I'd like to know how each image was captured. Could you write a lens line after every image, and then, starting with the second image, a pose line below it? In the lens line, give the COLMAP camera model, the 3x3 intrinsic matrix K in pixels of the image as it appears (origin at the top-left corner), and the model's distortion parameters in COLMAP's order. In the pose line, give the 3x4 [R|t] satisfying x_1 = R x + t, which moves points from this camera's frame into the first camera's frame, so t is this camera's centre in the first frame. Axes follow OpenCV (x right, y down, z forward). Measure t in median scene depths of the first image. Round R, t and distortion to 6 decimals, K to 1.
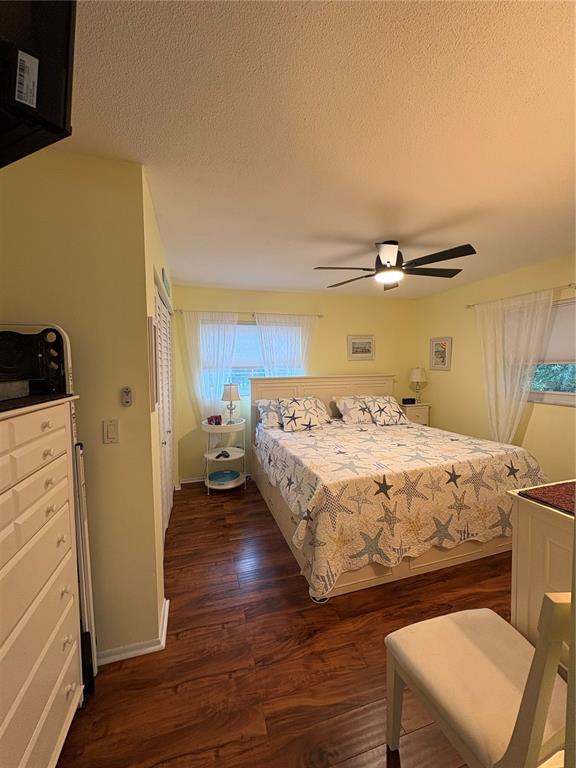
lens RADIAL K [[306.9, 0, 286.5], [0, 306.9, 383.6], [0, 0, 1]] dist [0.002366, 0.000181]
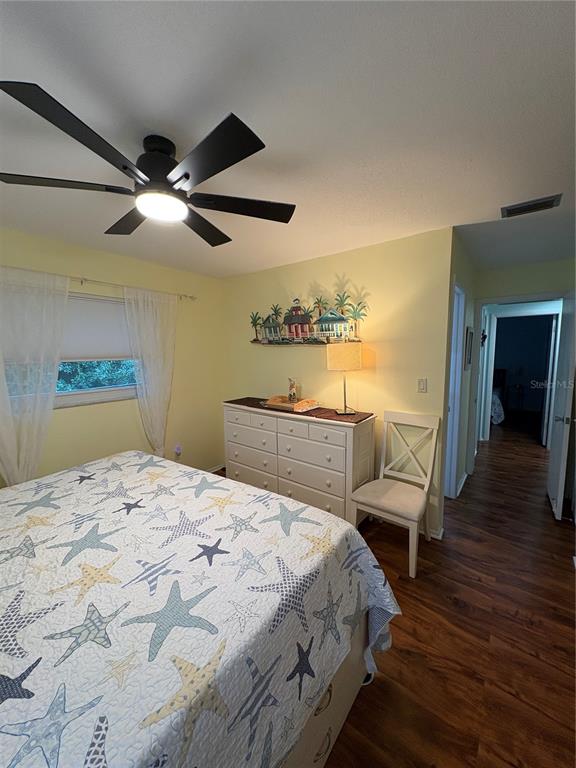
lens RADIAL K [[306.9, 0, 288.3], [0, 306.9, 380.5], [0, 0, 1]] dist [0.002366, 0.000181]
pose [[-0.595105, -0.064907, 0.801023, -0.408454], [0.061996, 0.990055, 0.126283, -0.142888], [-0.801253, 0.124812, -0.585162, 1.773085]]
